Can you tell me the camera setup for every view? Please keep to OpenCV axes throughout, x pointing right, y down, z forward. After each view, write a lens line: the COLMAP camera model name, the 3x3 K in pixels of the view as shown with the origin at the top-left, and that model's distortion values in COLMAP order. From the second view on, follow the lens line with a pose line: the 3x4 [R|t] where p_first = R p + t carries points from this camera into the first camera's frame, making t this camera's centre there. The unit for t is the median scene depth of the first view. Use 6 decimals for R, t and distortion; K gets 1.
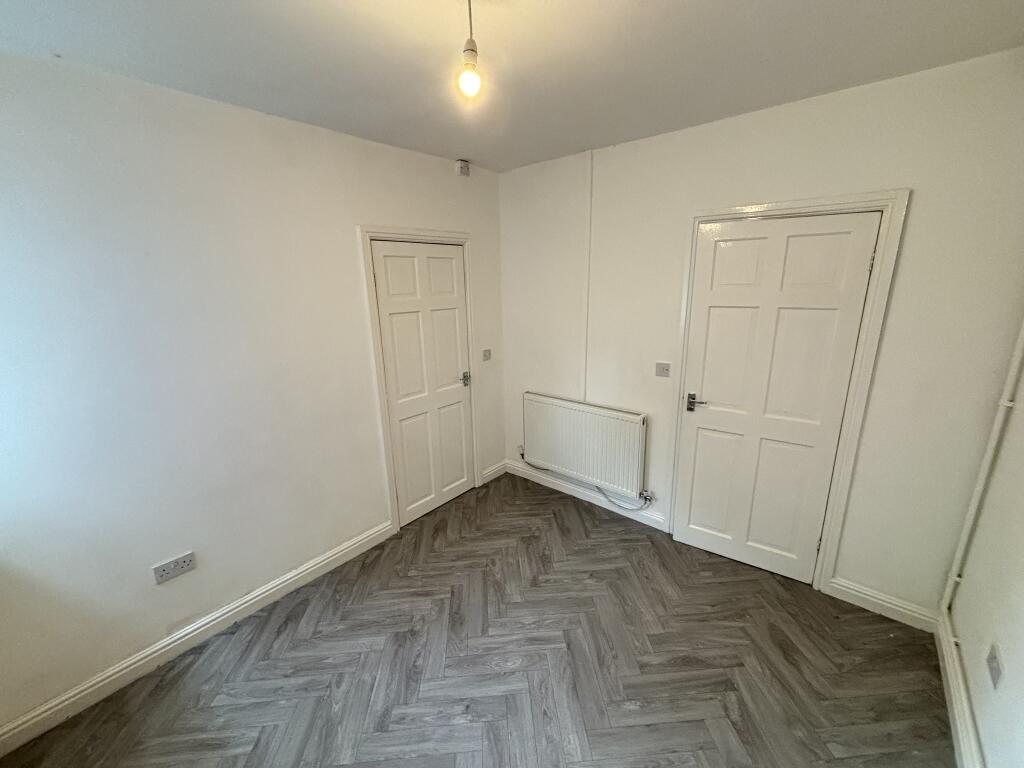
lens RADIAL K [[412.7, 0, 512.0], [0, 412.7, 384.0], [0, 0, 1]] dist [0.008118, -0.000201]
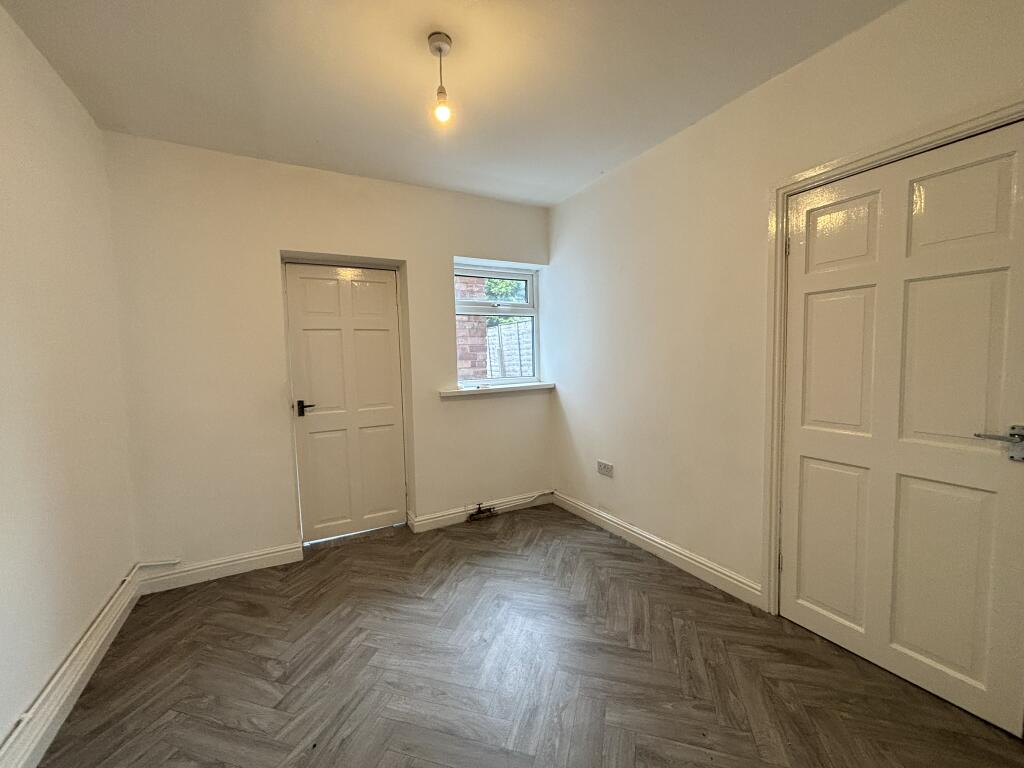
lens RADIAL K [[412.7, 0, 512.0], [0, 412.7, 384.0], [0, 0, 1]] dist [0.008118, -0.000201]
pose [[-0.357632, 0.119413, -0.926196, 0.747993], [-0.169342, 0.967056, 0.190070, -0.134493], [0.918380, 0.224819, -0.325628, 1.078890]]
